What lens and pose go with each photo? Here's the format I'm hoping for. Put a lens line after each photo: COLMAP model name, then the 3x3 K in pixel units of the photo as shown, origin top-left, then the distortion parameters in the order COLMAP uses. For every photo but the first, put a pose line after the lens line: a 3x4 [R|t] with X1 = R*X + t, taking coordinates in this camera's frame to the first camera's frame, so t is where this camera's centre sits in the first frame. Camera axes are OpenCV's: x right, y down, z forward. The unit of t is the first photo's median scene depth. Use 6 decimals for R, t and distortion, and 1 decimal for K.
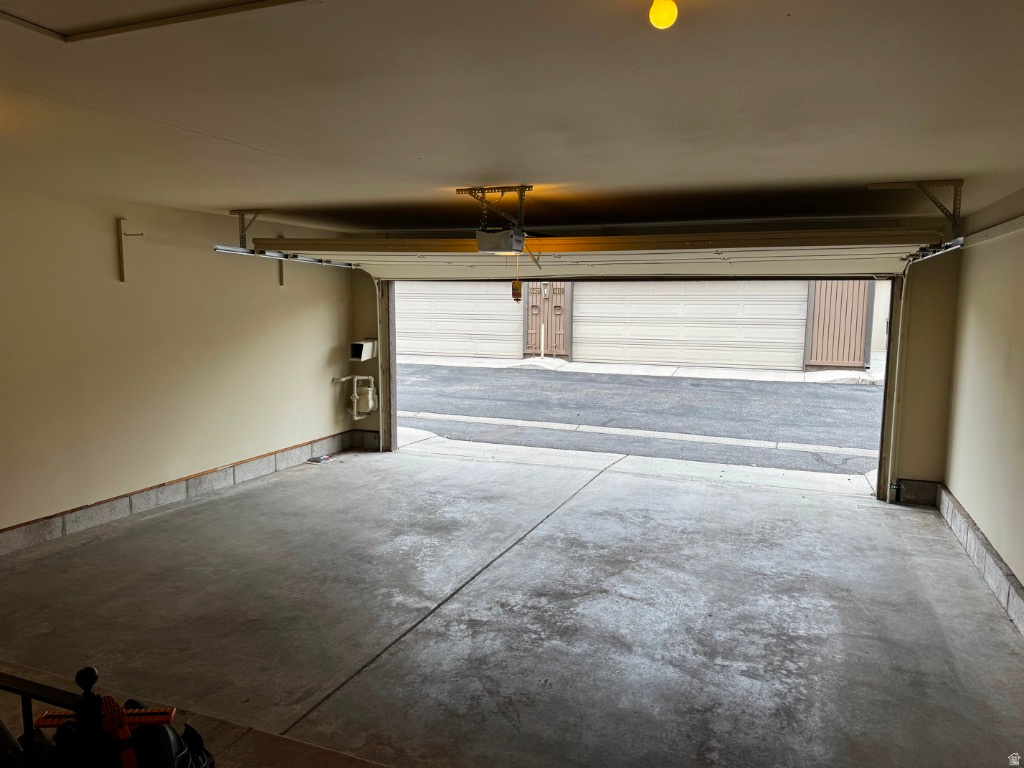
lens RADIAL K [[719.1, 0, 512.0], [0, 719.1, 384.0], [0, 0, 1]] dist [0.092263, -0.130762]
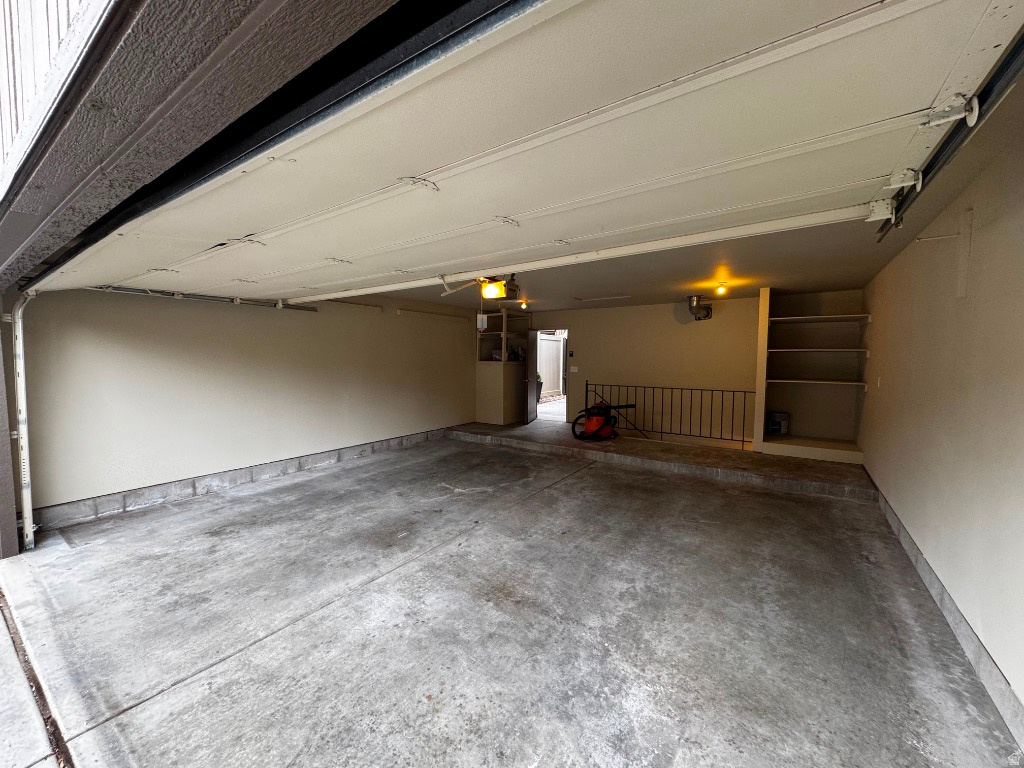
lens RADIAL K [[409.8, 0, 512.0], [0, 409.8, 384.0], [0, 0, 1]] dist [-0.003345, -0.000232]
pose [[-0.975051, -0.029770, 0.219975, -0.170541], [0.010442, 0.983718, 0.179417, -0.125756], [-0.221734, 0.177237, -0.958864, 1.409281]]
